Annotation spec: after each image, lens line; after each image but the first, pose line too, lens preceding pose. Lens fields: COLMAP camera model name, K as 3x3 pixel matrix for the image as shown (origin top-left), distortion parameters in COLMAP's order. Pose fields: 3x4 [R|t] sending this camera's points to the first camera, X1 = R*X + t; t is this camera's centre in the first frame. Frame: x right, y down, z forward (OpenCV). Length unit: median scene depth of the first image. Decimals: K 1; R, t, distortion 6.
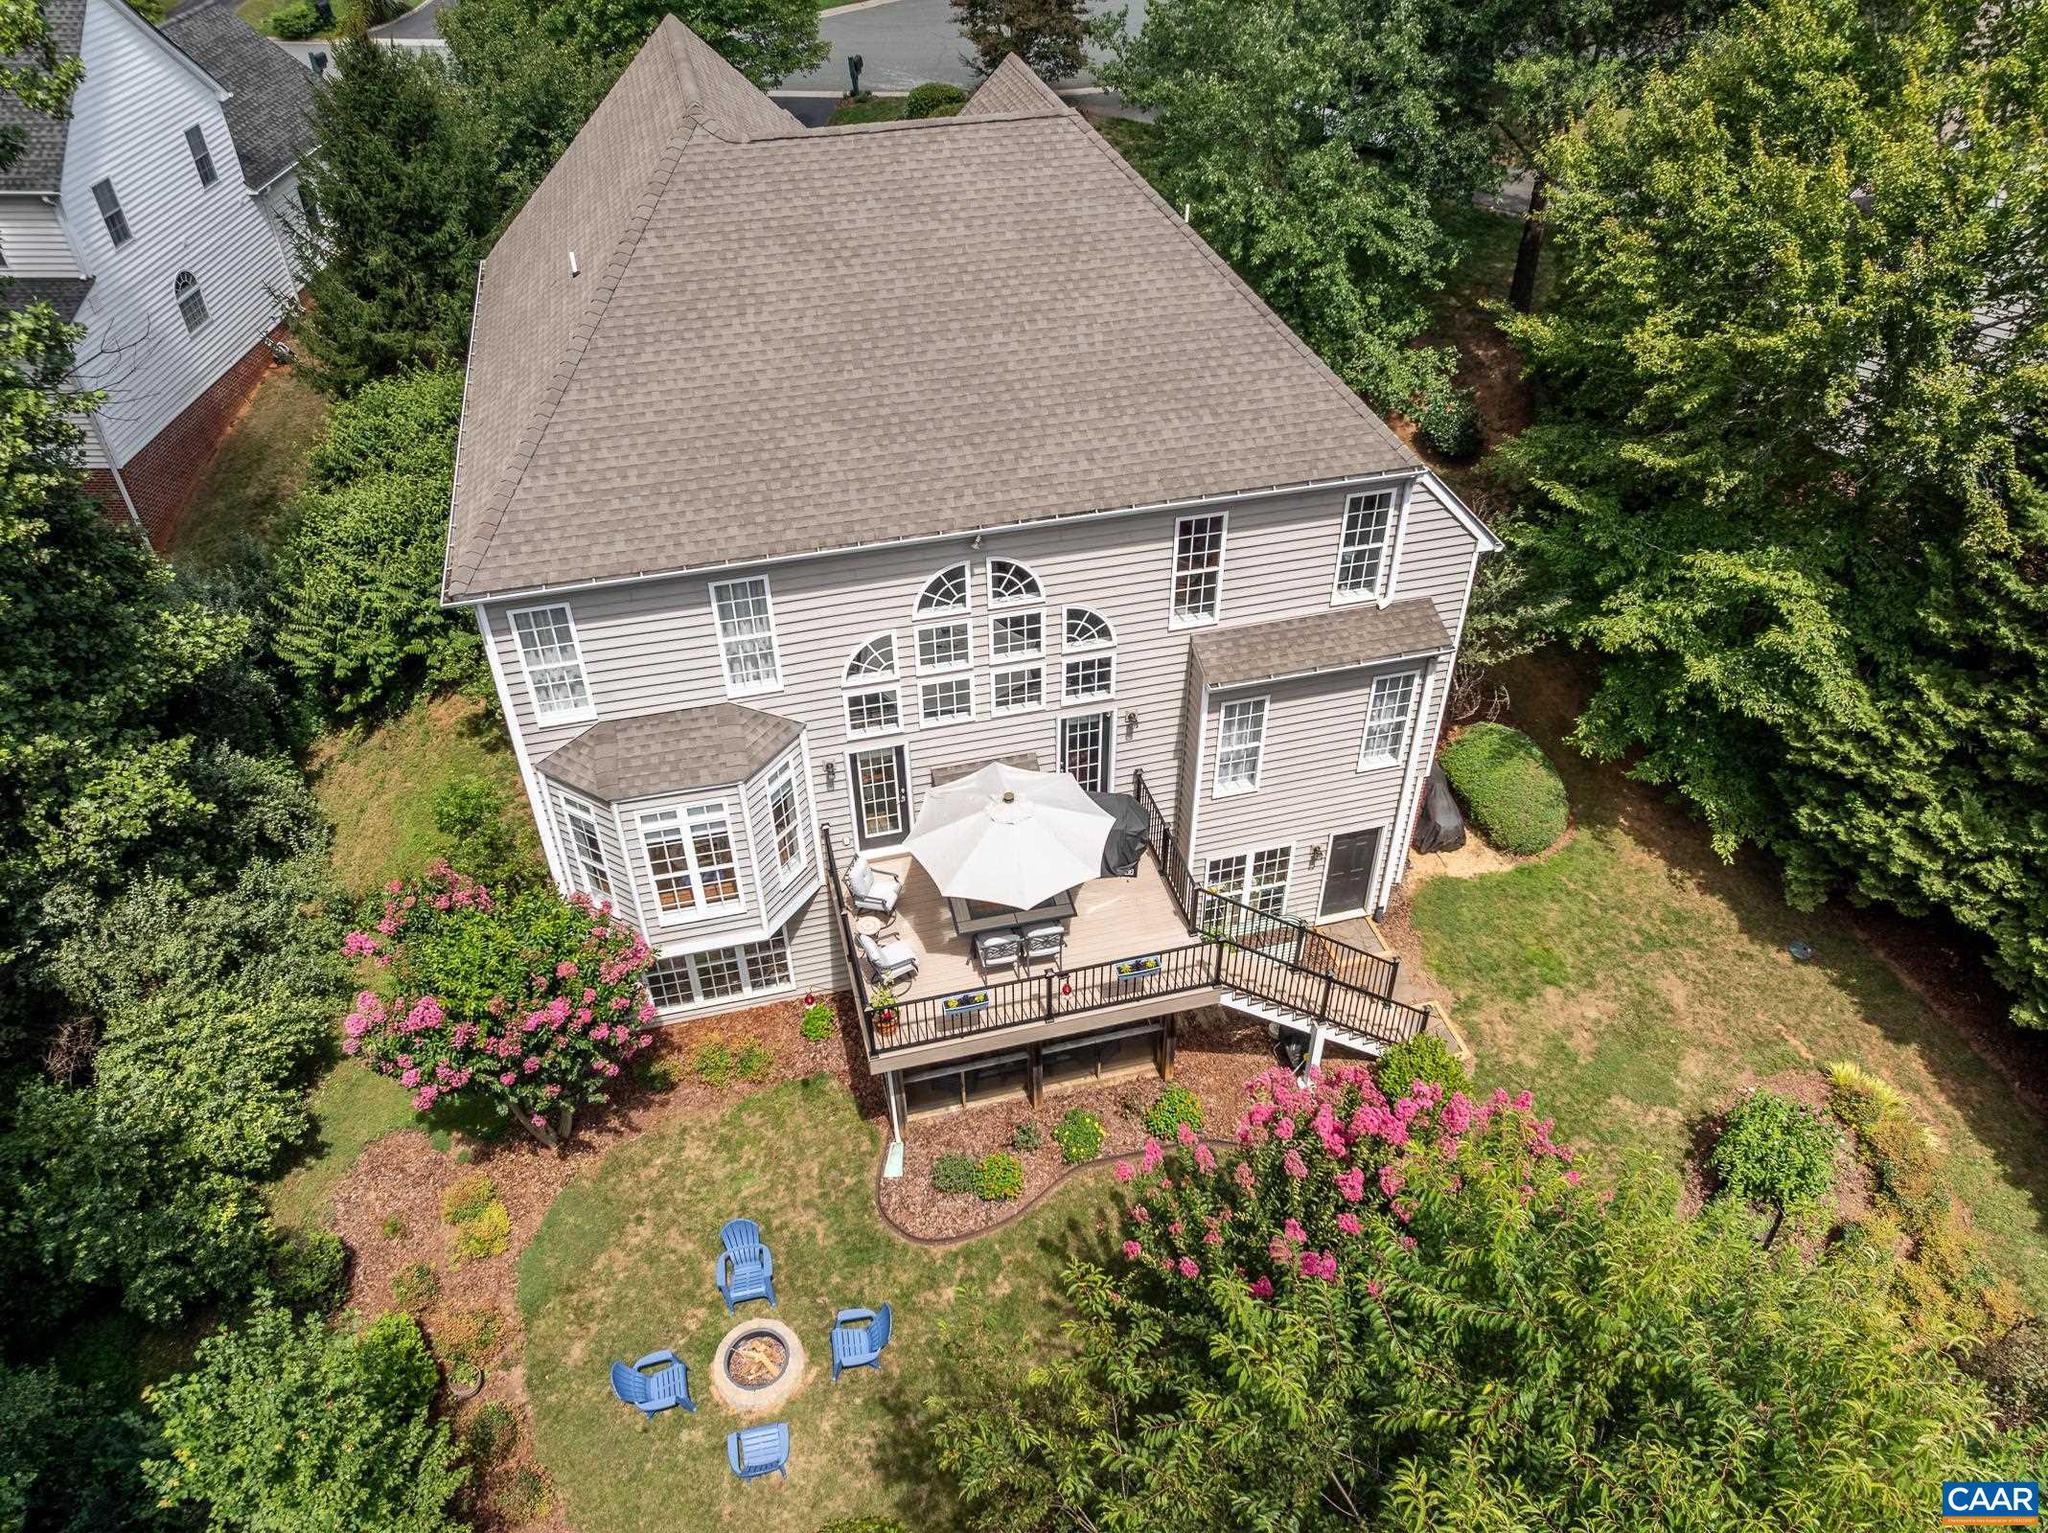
lens RADIAL K [[1431.9, 0, 1025.6], [0, 1431.9, 766.8], [0, 0, 1]] dist [-0.034327, -0.000287]
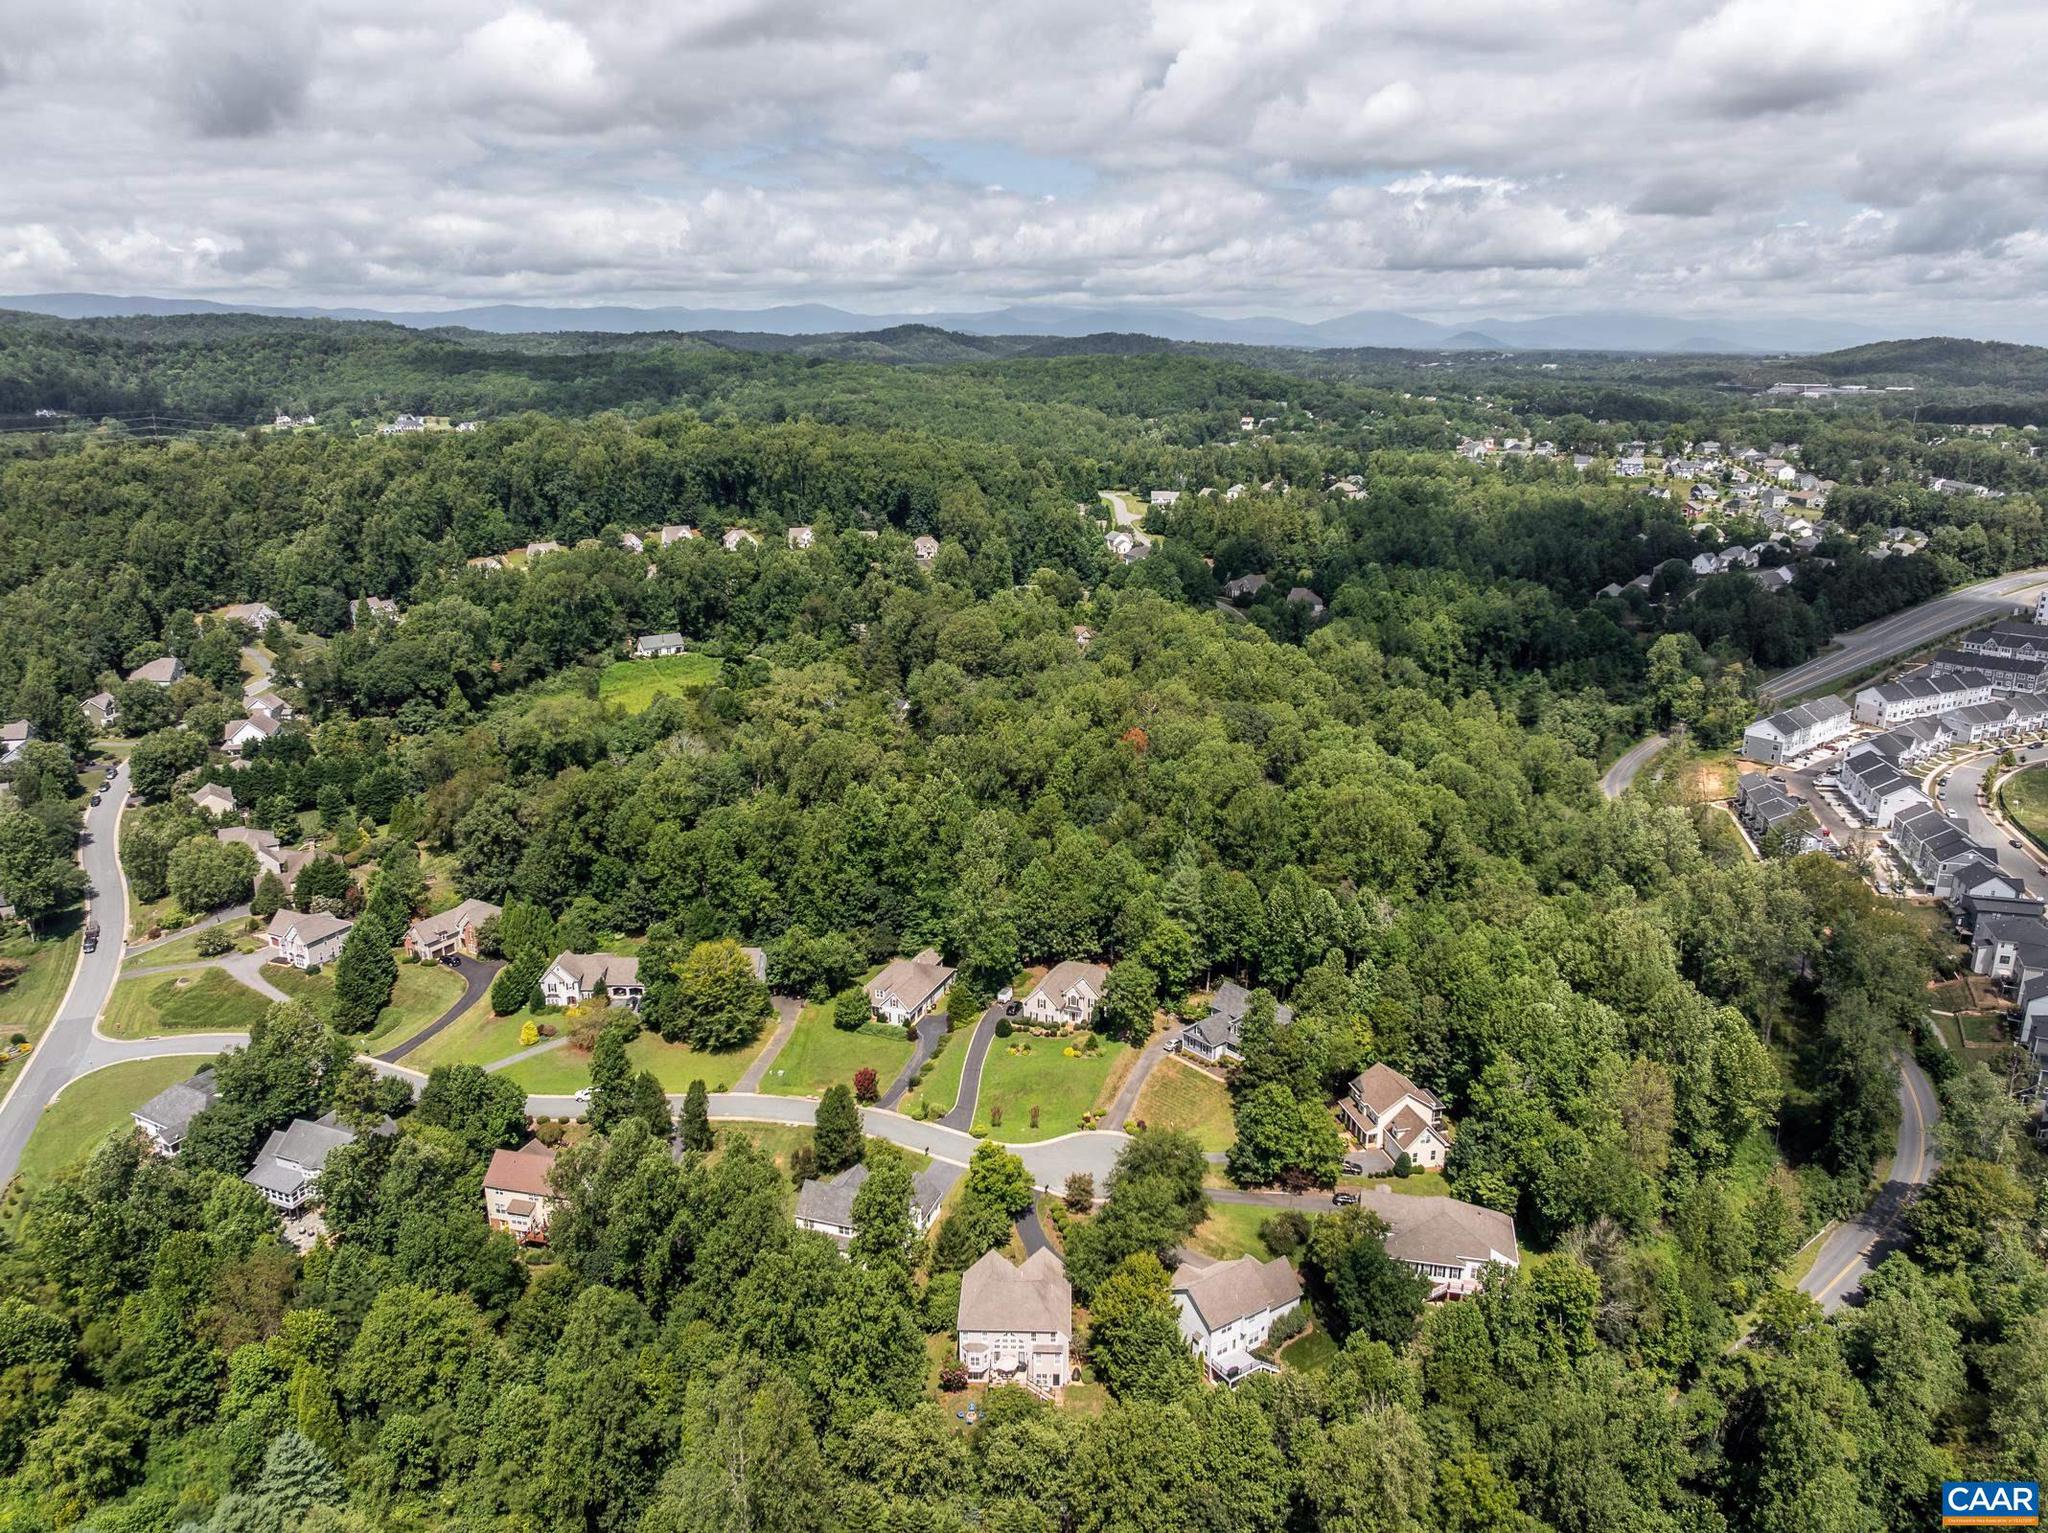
lens RADIAL K [[1431.9, 0, 1024.6], [0, 1431.9, 766.5], [0, 0, 1]] dist [-0.034327, -0.000287]
pose [[0.960432, 0.077220, -0.267597, 2.160230], [-0.176636, 0.911733, -0.370867, -0.077552], [0.215339, 0.403460, 0.889297, -8.361441]]
